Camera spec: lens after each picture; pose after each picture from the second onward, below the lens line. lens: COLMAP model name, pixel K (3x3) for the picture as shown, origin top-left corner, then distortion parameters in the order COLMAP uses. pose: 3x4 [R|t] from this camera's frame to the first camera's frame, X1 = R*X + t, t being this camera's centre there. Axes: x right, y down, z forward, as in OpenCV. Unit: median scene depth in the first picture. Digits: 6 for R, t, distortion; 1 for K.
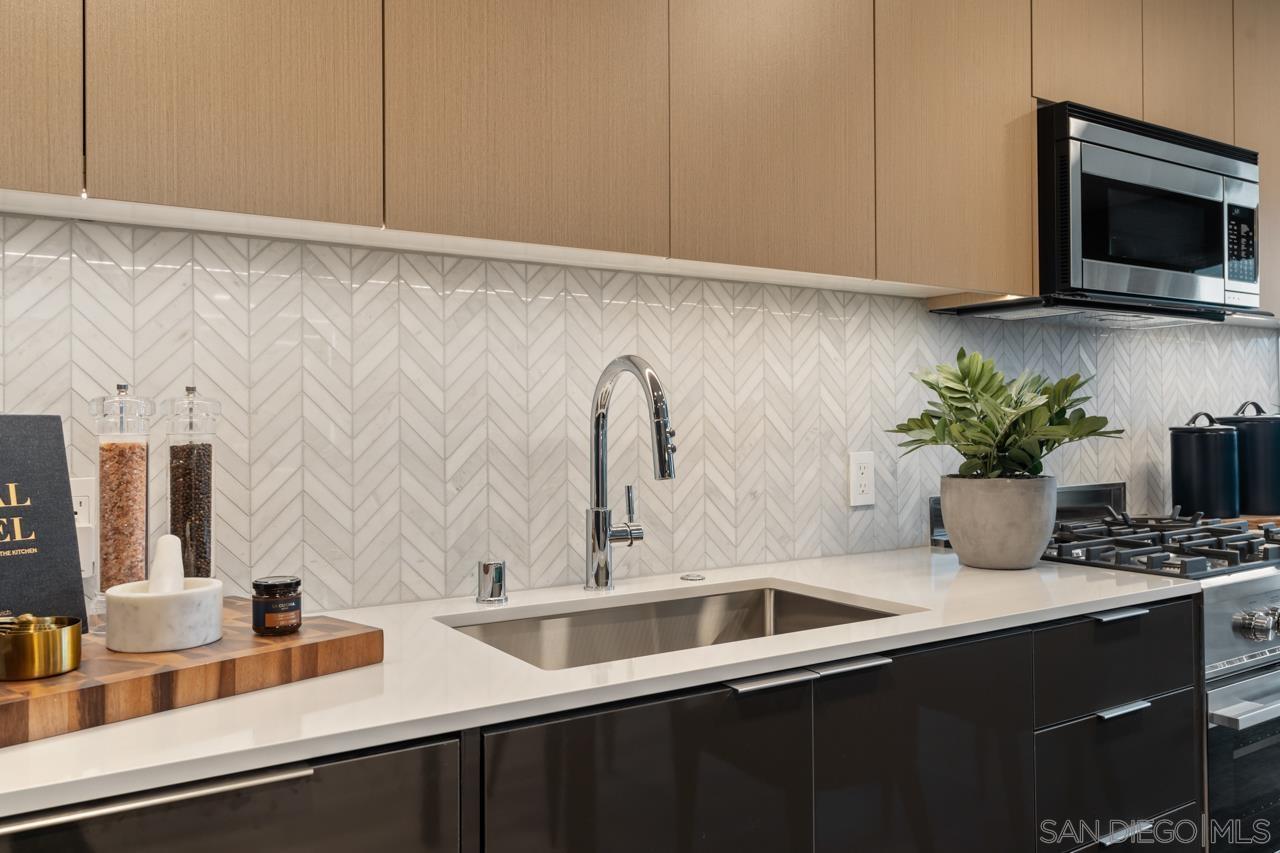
lens RADIAL K [[983.6, 0, 639.3], [0, 983.6, 417.4], [0, 0, 1]] dist [0.004351, 0.003645]
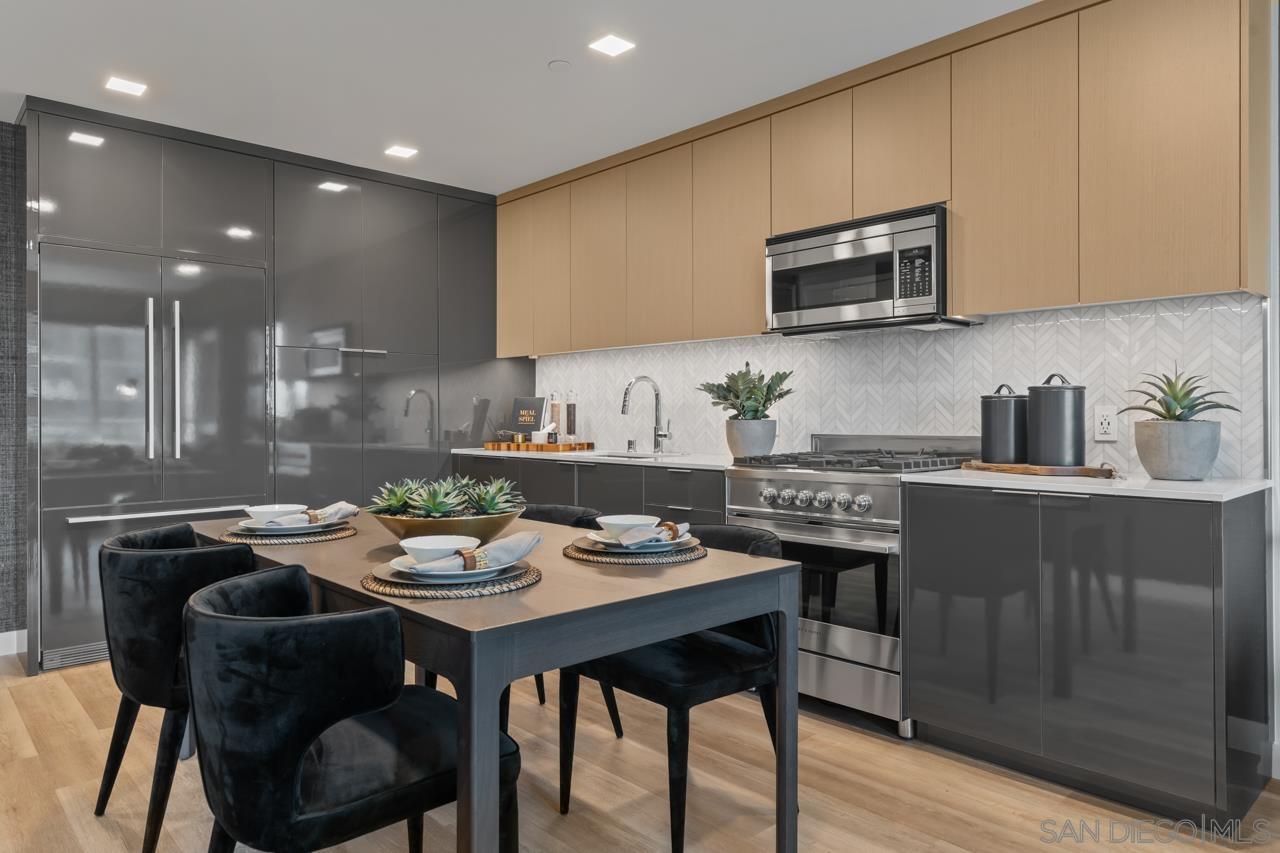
lens RADIAL K [[818.4, 0, 643.0], [0, 818.4, 420.9], [0, 0, 1]] dist [-0.002057, 0.000596]
pose [[0.185039, 0.012768, -0.982648, 1.912617], [0.003691, 0.999900, 0.013687, 0.033382], [0.982724, -0.006159, 0.184973, 0.391361]]
